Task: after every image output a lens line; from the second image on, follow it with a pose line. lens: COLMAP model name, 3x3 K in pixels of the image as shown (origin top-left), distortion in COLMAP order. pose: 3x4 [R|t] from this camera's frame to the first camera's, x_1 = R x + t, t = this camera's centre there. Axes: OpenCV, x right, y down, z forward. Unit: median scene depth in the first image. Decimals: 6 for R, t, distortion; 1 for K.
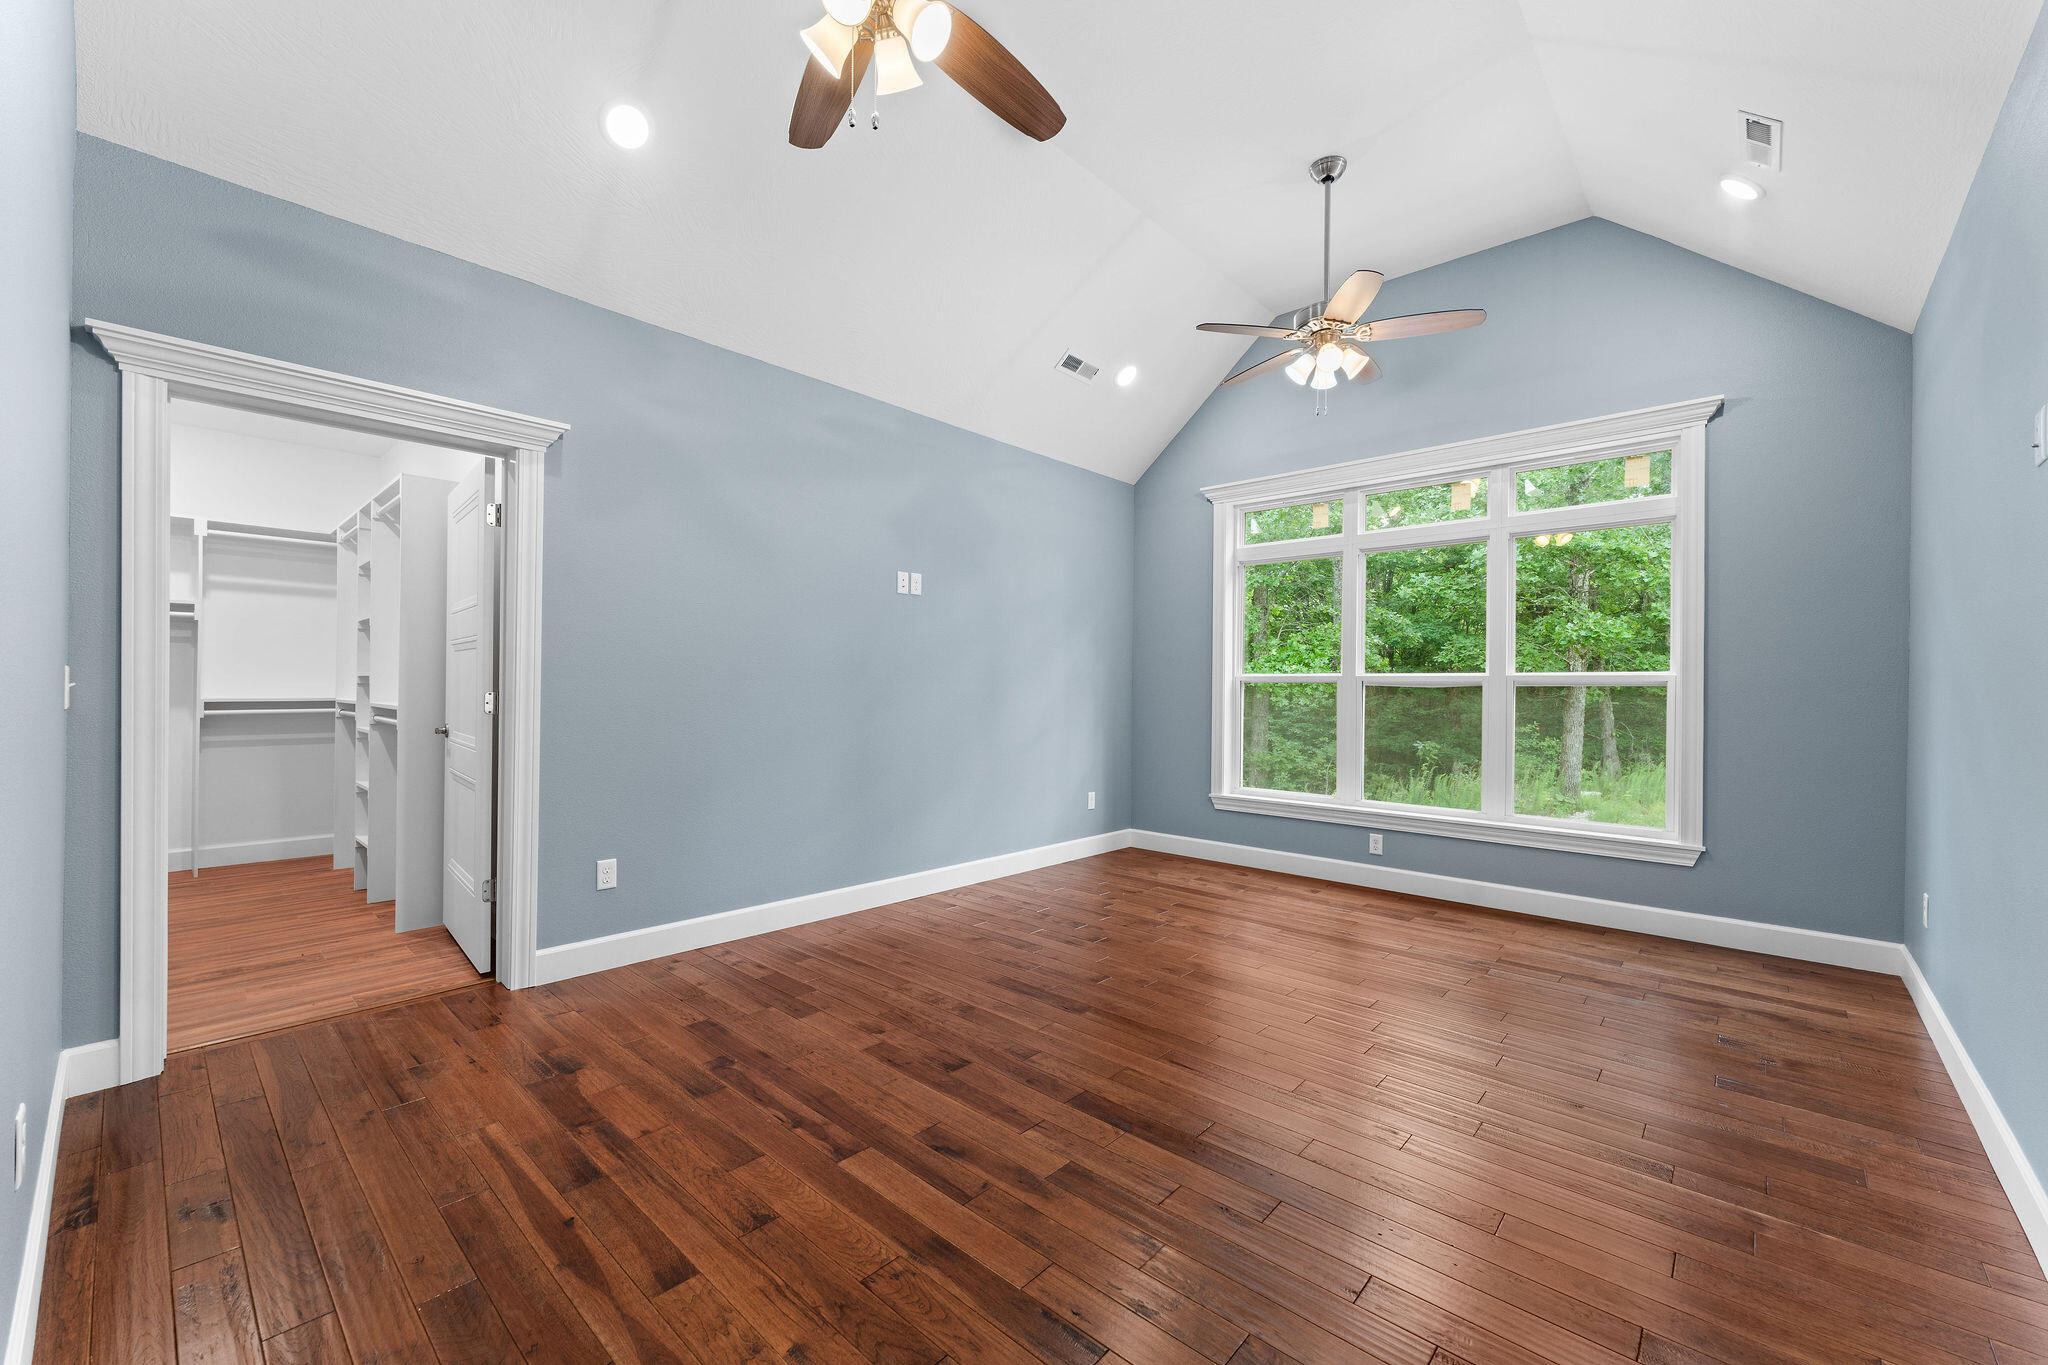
lens RADIAL K [[824.3, 0, 1017.2], [0, 824.3, 686.4], [0, 0, 1]] dist [-0.001566, 0.001083]
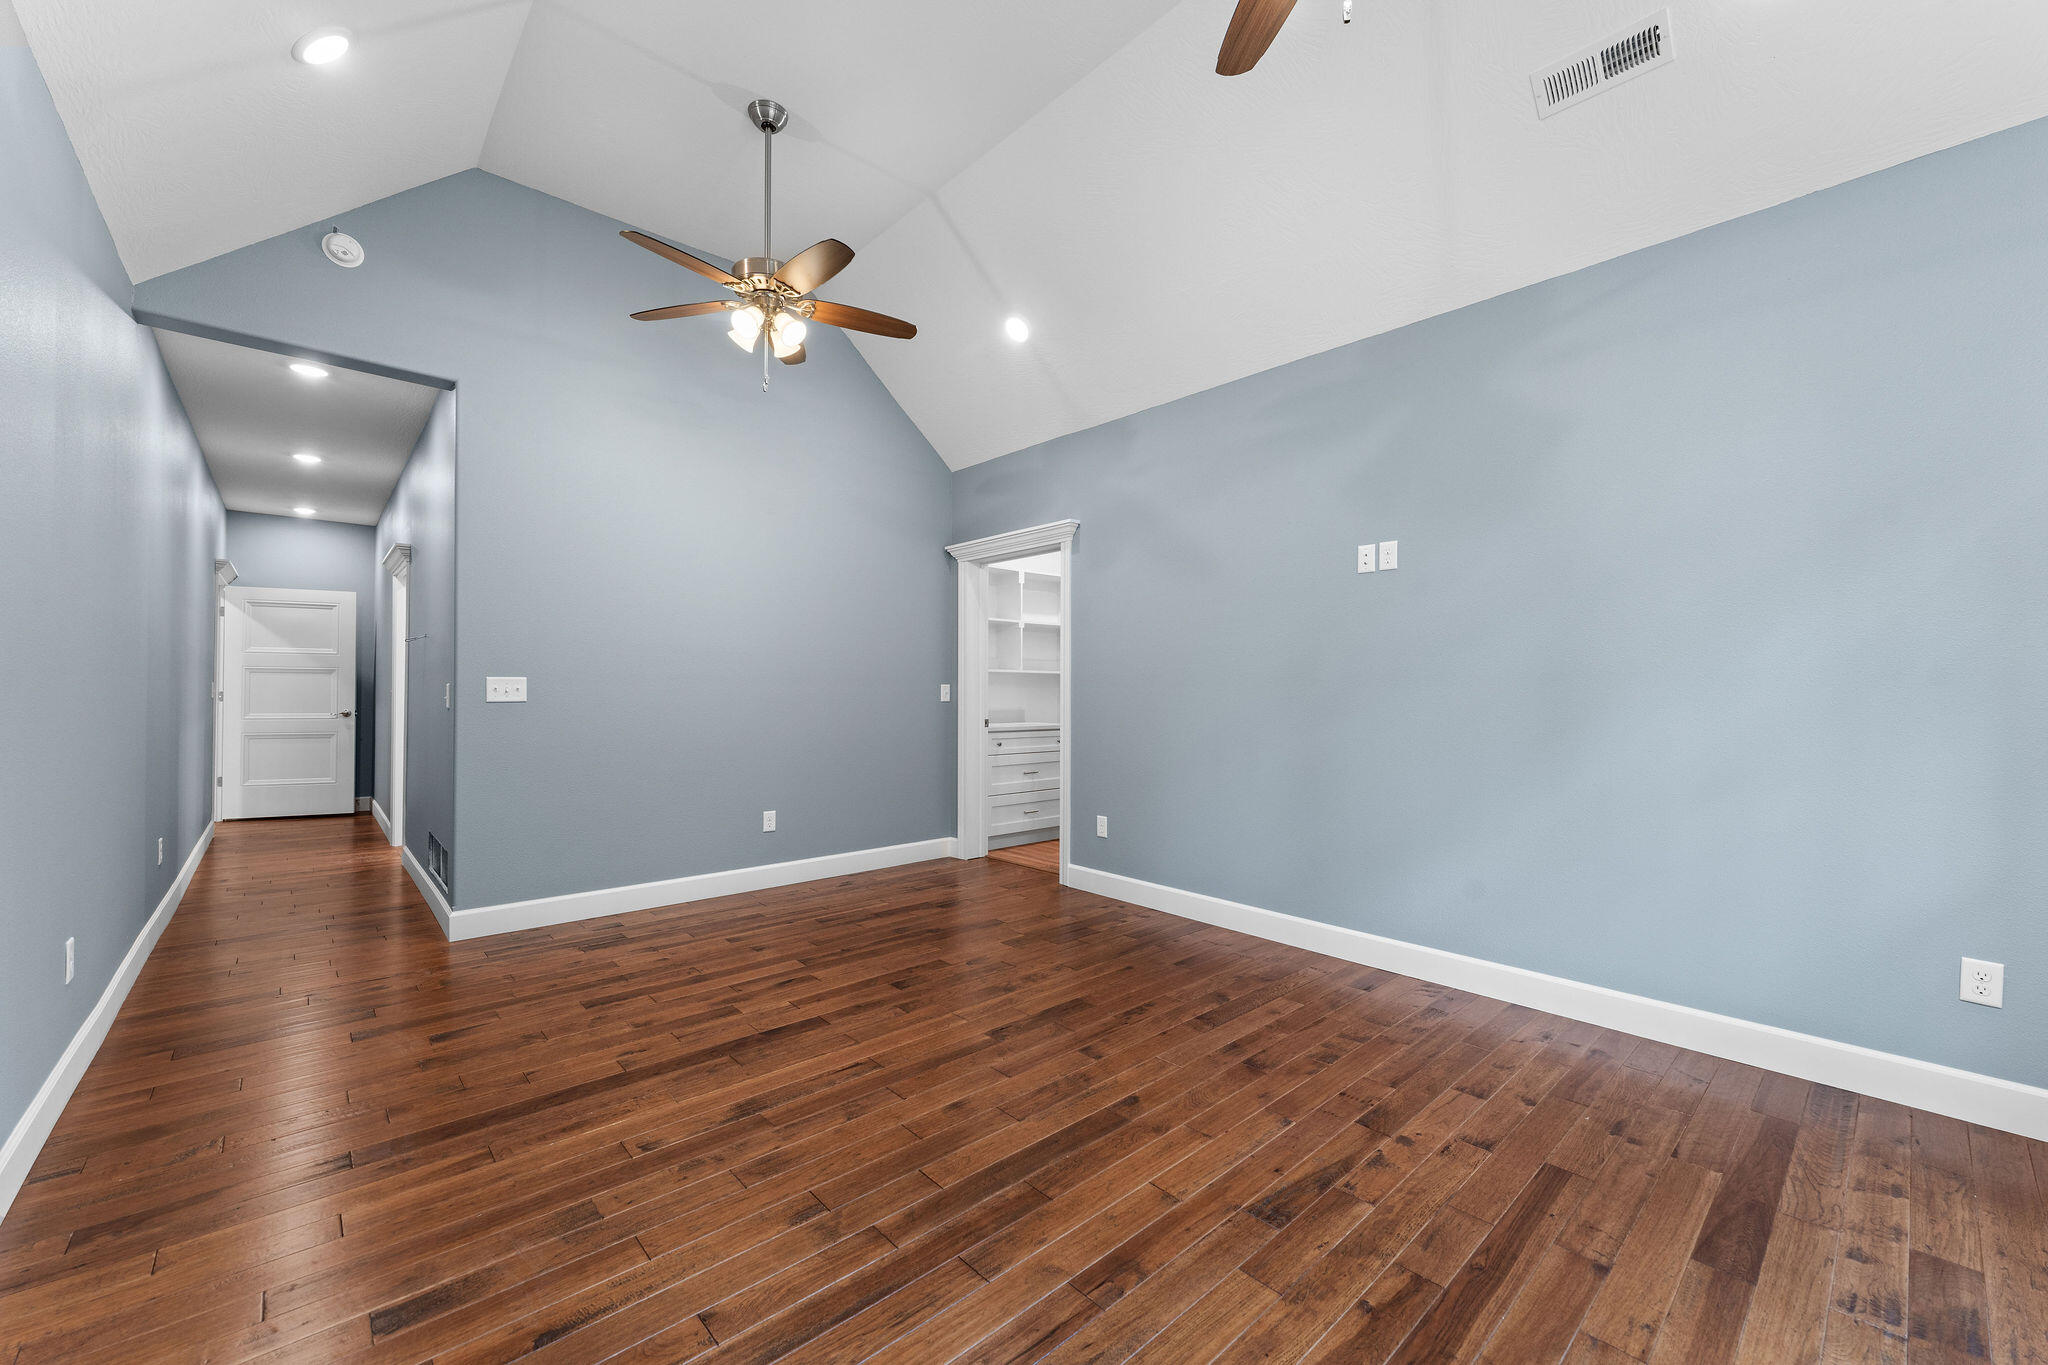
lens RADIAL K [[824.3, 0, 1015.1], [0, 824.3, 687.0], [0, 0, 1]] dist [-0.001566, 0.001083]
pose [[-0.113528, -0.012142, -0.993461, 1.186893], [-0.001174, 0.999926, -0.012087, 0.011026], [0.993534, -0.000205, -0.113534, 1.326514]]
